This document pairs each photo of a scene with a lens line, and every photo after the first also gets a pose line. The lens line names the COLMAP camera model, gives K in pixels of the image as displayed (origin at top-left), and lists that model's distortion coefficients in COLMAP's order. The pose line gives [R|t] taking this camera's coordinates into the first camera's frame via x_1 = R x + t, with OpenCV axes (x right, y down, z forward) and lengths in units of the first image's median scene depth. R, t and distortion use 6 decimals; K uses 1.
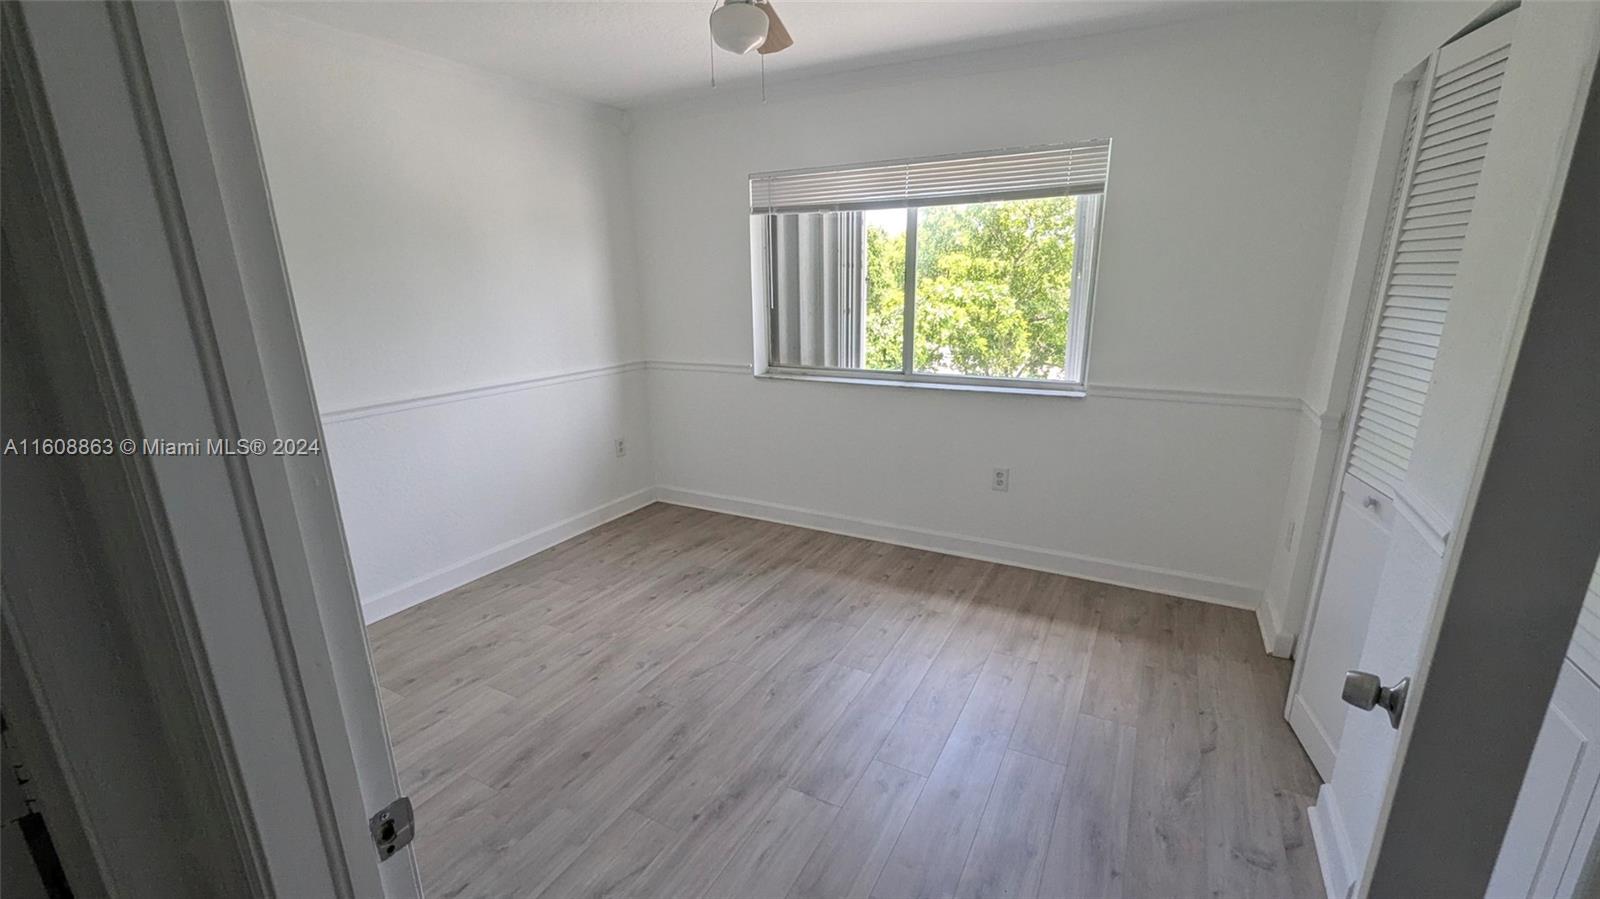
lens RADIAL K [[662.9, 0, 807.3], [0, 662.9, 459.7], [0, 0, 1]] dist [-0.000094, -0.000244]
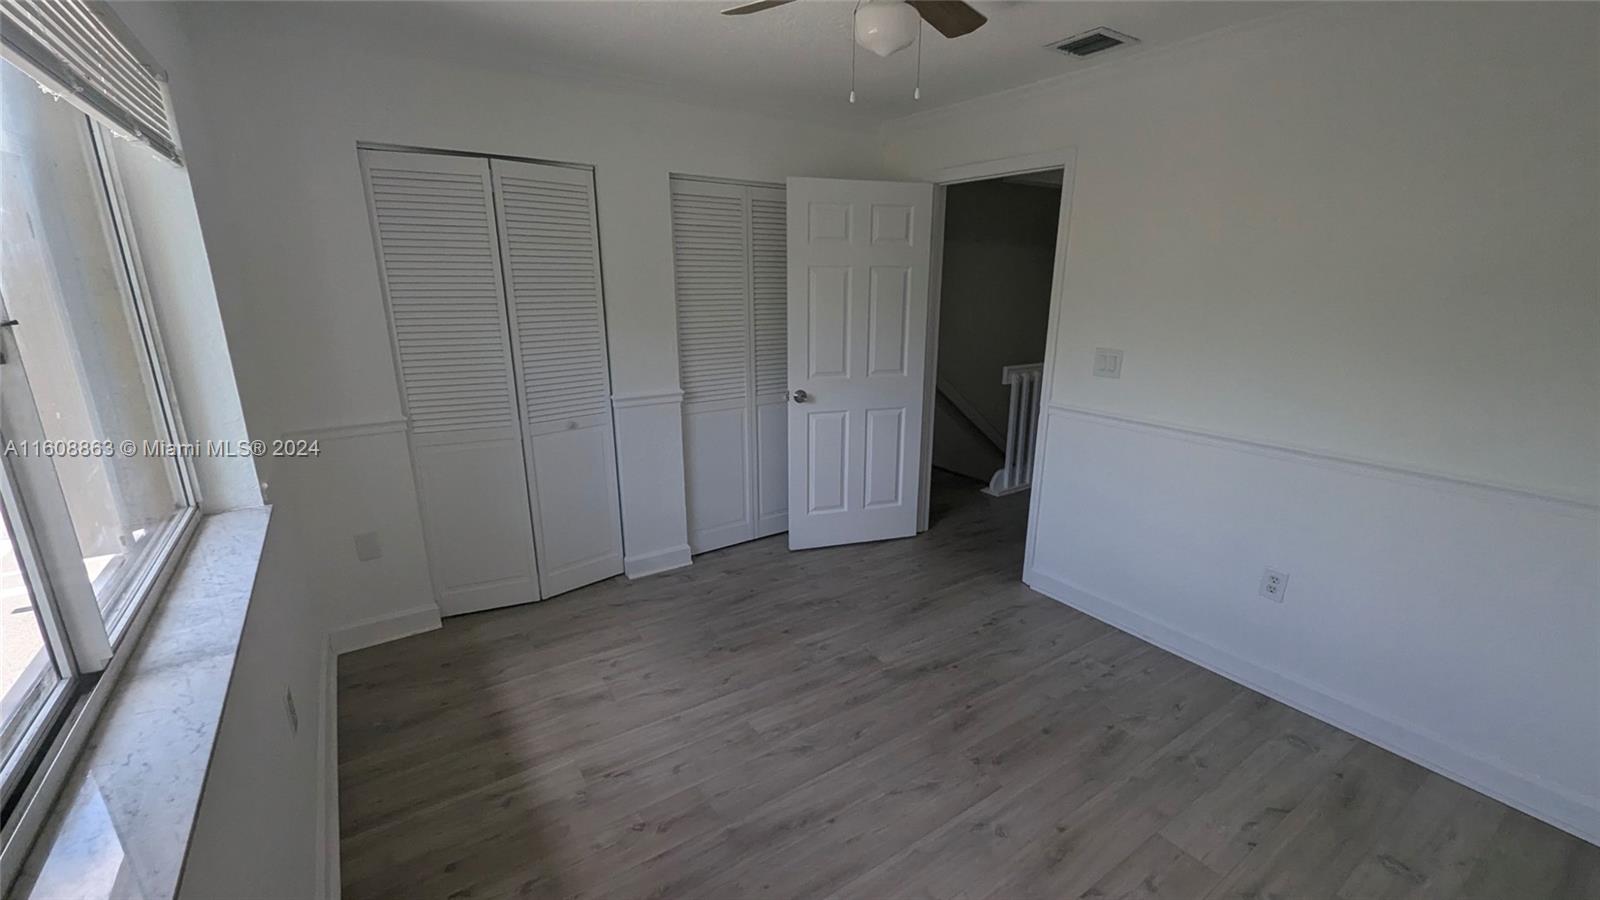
lens RADIAL K [[662.9, 0, 807.3], [0, 662.9, 460.2], [0, 0, 1]] dist [-0.000094, -0.000244]
pose [[-0.889263, -0.115841, 0.442483, -0.331699], [0.127182, 0.866625, 0.482479, -0.418403], [-0.439358, 0.485327, -0.755925, 1.422797]]
